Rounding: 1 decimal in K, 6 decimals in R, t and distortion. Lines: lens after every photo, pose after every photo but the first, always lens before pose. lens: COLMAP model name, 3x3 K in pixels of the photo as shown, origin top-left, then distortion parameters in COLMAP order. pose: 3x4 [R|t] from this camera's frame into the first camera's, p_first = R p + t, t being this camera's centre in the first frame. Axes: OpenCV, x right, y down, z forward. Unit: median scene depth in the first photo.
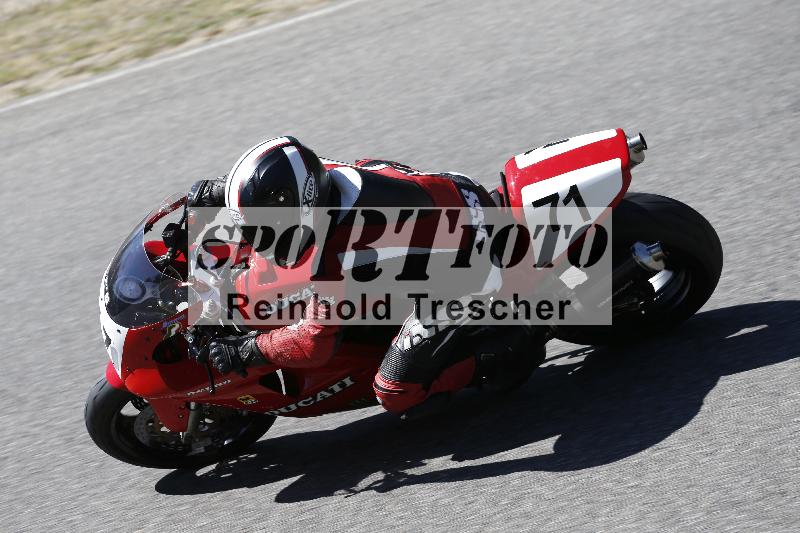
lens RADIAL K [[4585.6, 0, 376.9], [0, 4585.6, 253.6], [0, 0, 1]] dist [1.705344, 0.000000]
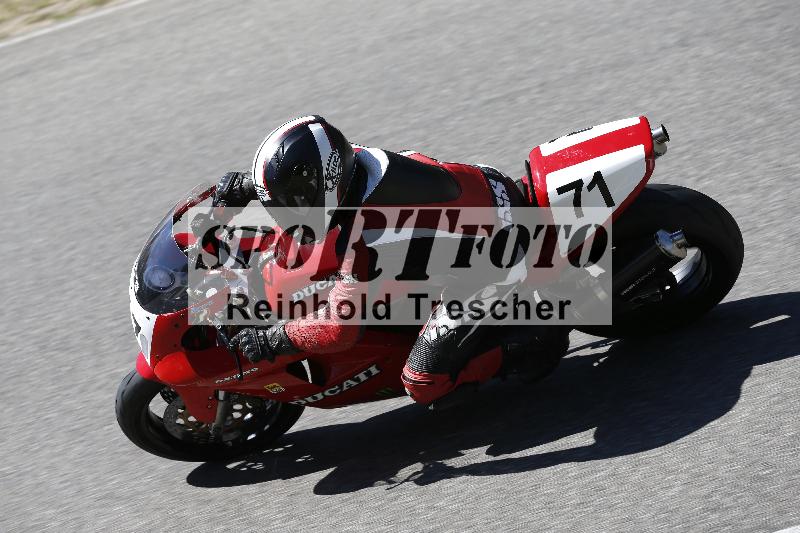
lens RADIAL K [[4030.8, 0, 402.2], [0, 4030.8, 264.5], [0, 0, 1]] dist [1.154940, 0.000000]
pose [[0.999542, -0.019429, 0.023202, -0.019940], [0.018894, 0.999556, 0.023027, -0.015515], [-0.023639, -0.022579, 0.999466, 0.122244]]
